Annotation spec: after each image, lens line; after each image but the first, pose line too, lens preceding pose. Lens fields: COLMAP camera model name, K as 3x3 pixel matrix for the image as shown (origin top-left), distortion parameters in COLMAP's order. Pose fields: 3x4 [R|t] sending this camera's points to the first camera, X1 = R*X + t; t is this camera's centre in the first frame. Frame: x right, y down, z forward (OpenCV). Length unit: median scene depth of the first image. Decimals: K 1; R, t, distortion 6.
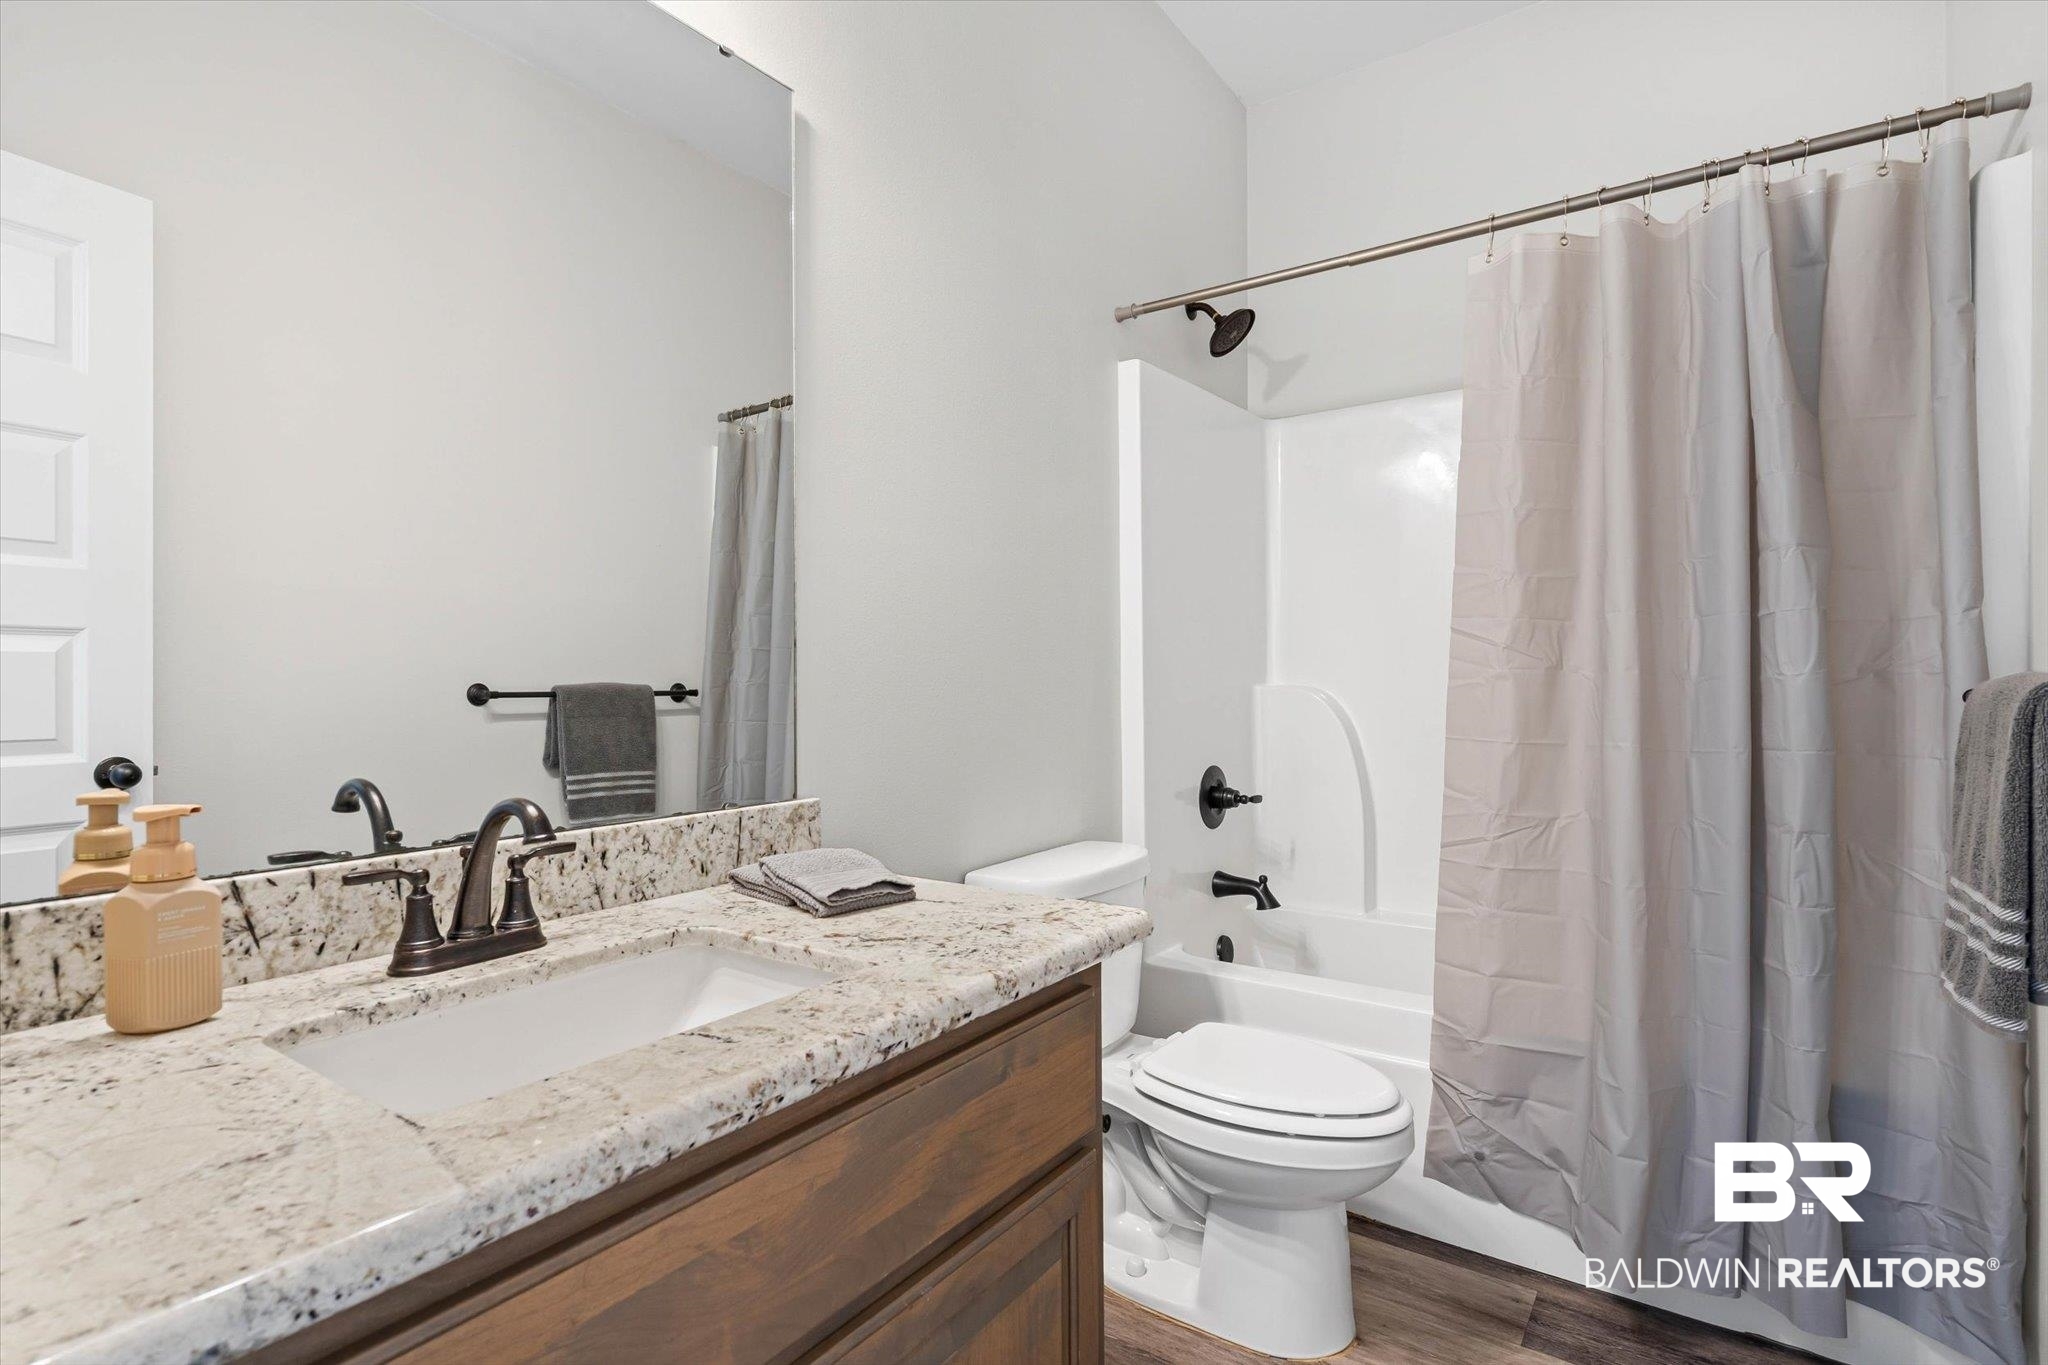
lens RADIAL K [[1005.8, 0, 1024.0], [0, 1005.8, 682.5], [0, 0, 1]] dist [0.001831, 0.000236]
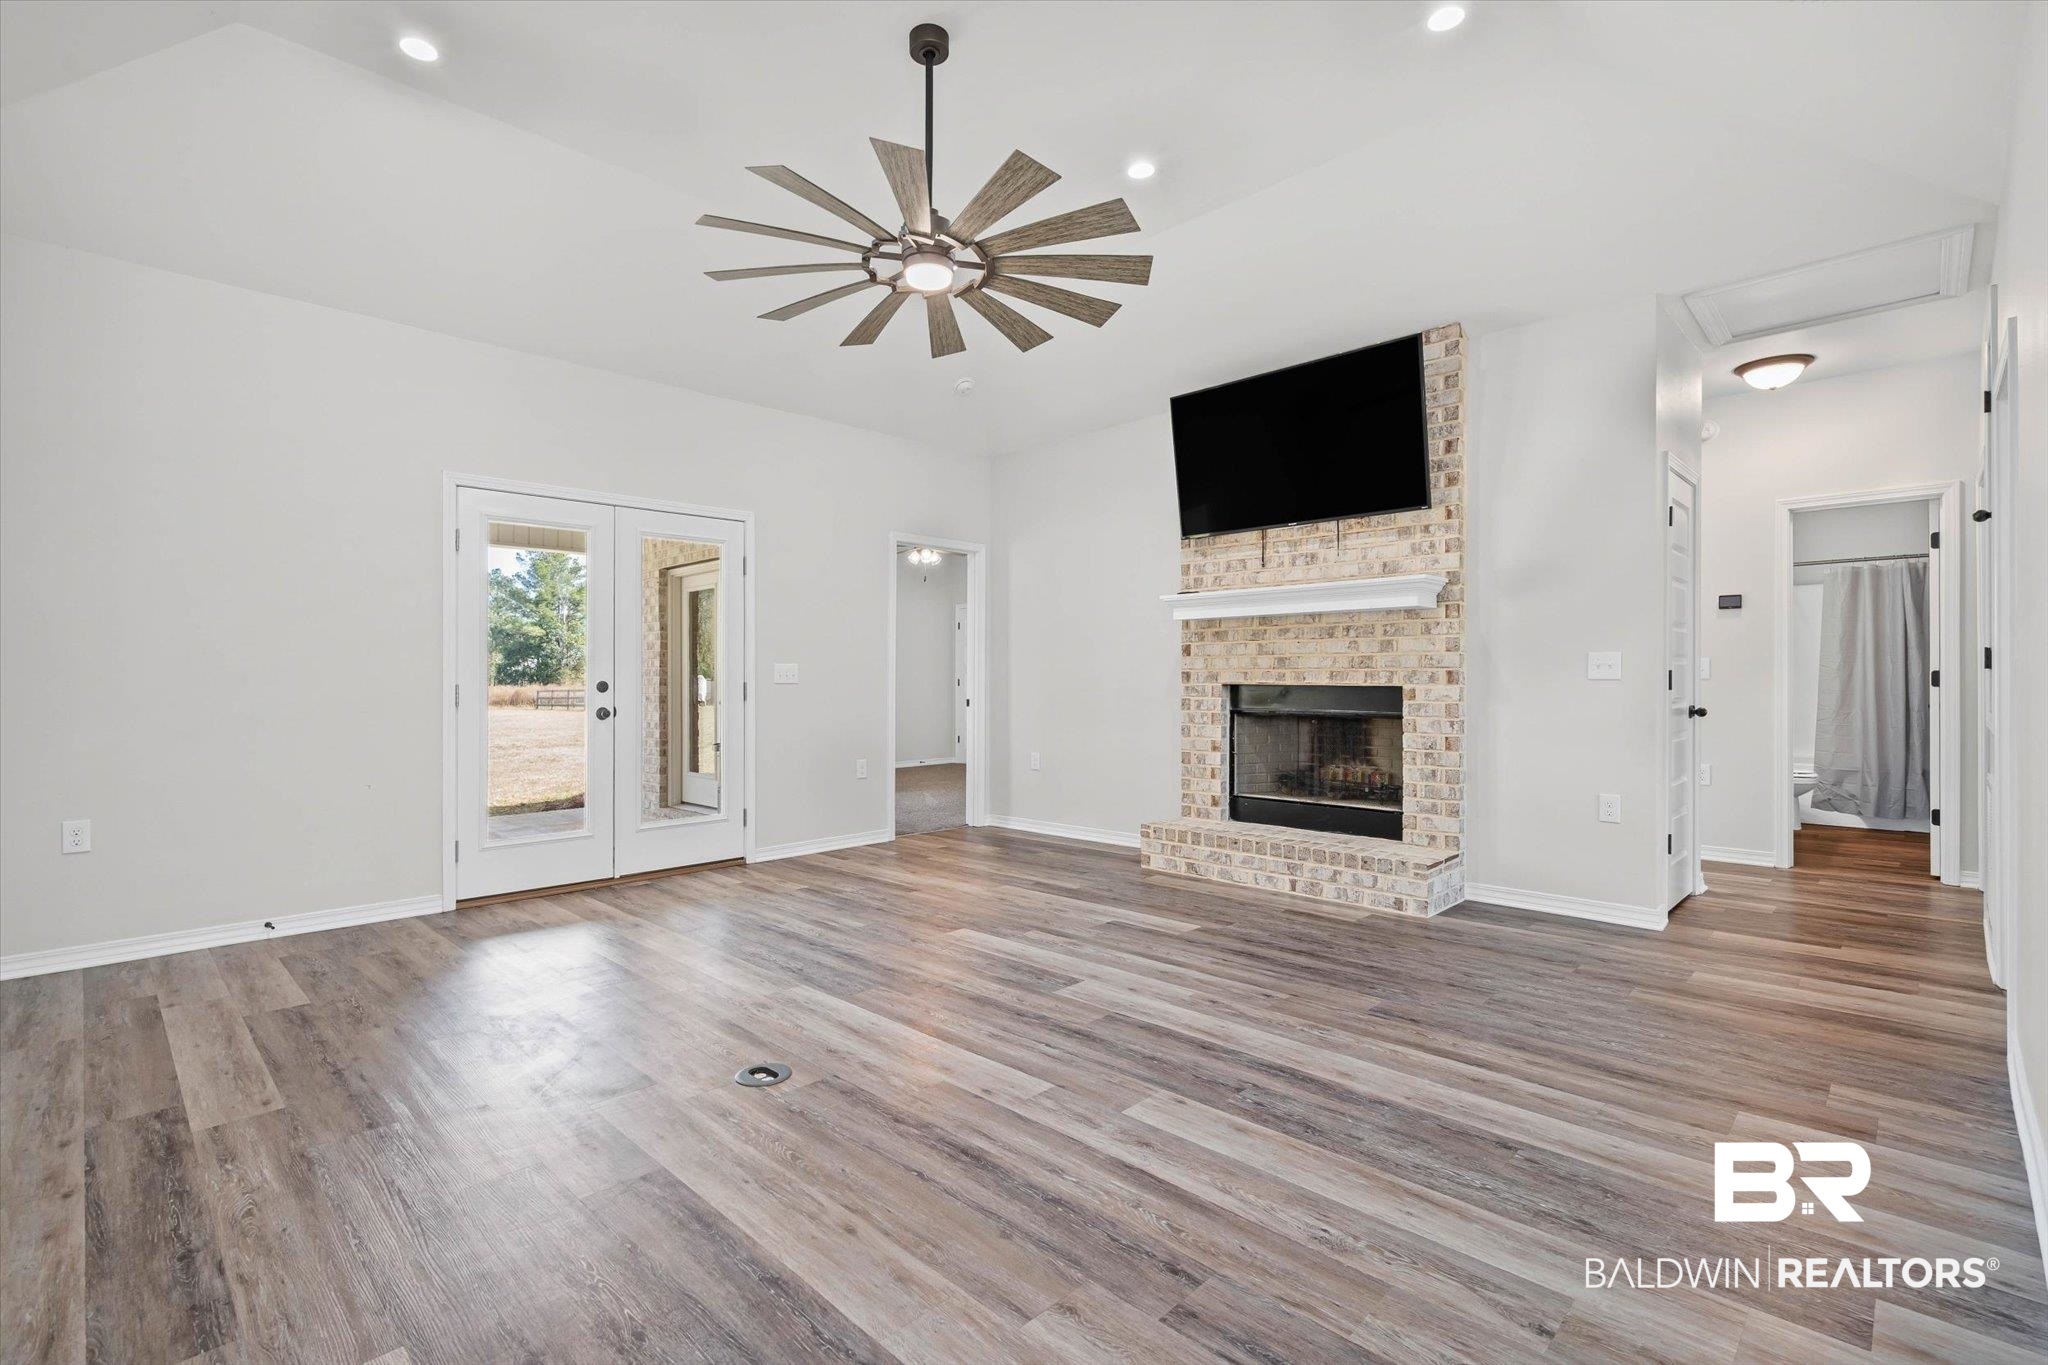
lens RADIAL K [[929.4, 0, 1024.0], [0, 929.4, 682.5], [0, 0, 1]] dist [0.000989, 0.000261]
pose [[0.985573, -0.002554, -0.169229, -2.108138], [0.001814, 0.999988, -0.004524, 0.026639], [0.169238, 0.004151, 0.985566, -3.234296]]
